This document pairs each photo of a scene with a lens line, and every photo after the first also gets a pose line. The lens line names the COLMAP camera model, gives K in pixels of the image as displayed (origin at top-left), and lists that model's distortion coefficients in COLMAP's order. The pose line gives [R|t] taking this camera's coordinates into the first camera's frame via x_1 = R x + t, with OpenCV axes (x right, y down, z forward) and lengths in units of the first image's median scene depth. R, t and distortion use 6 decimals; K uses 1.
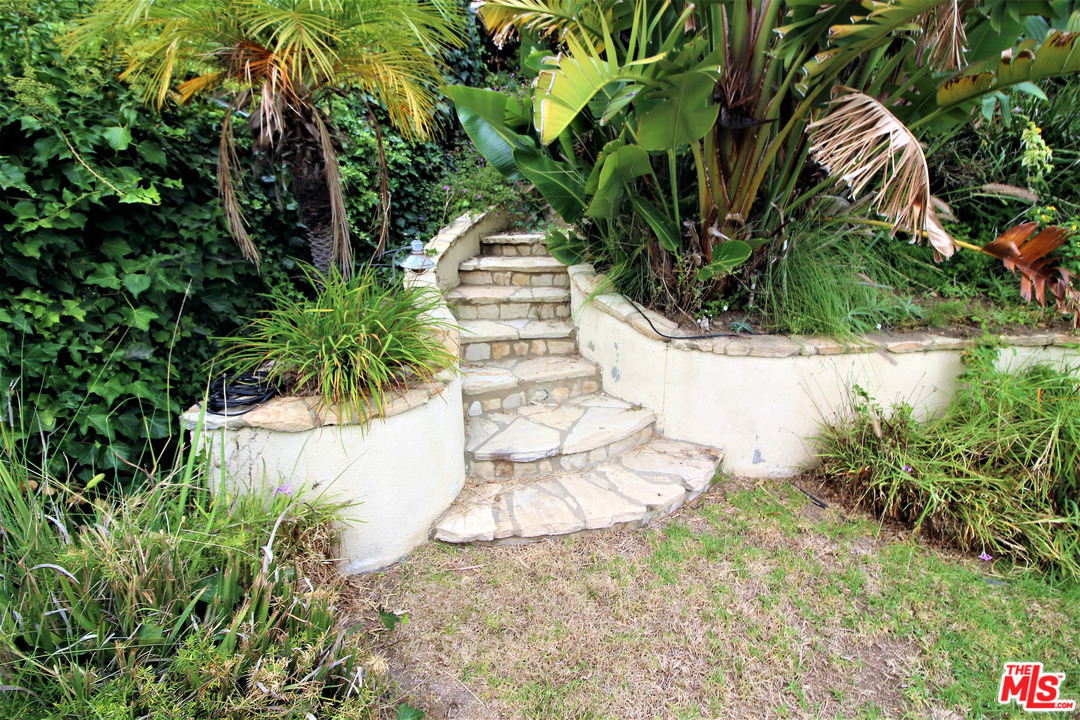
lens RADIAL K [[504.0, 0, 546.5], [0, 504.0, 356.1], [0, 0, 1]] dist [0.000170, -0.011702]
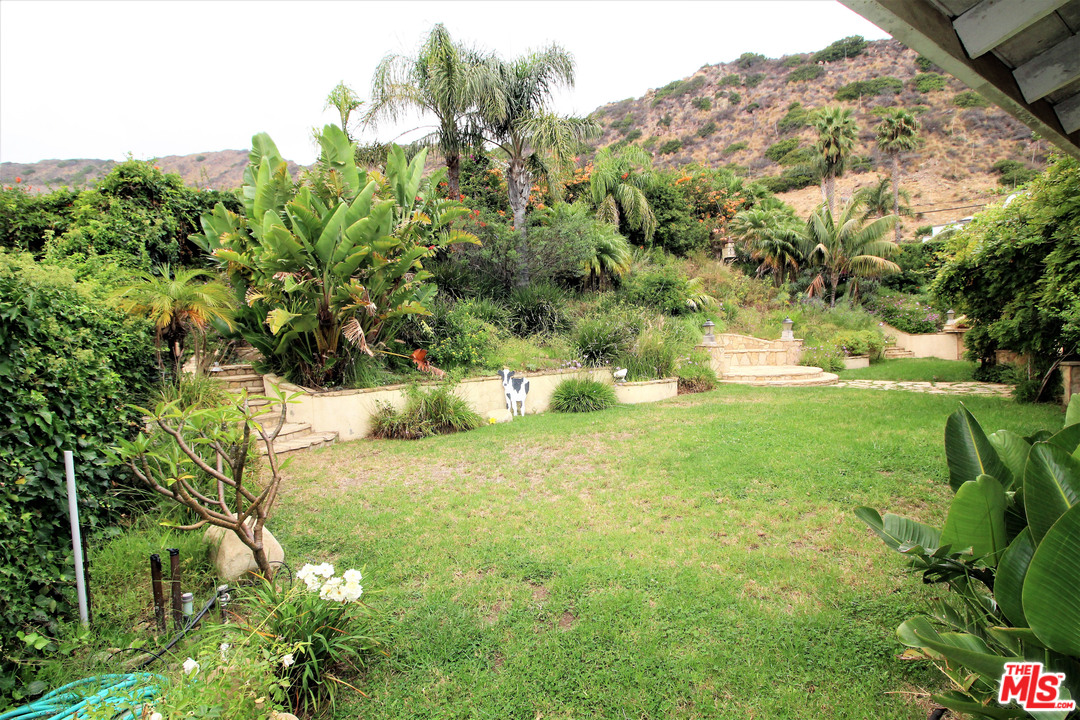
lens RADIAL K [[504.0, 0, 546.5], [0, 504.0, 356.1], [0, 0, 1]] dist [0.000170, -0.011702]
pose [[0.781955, -0.043242, 0.621833, -0.469171], [0.211372, 0.956879, -0.199260, 0.595438], [-0.586402, 0.287250, 0.757377, -1.933078]]
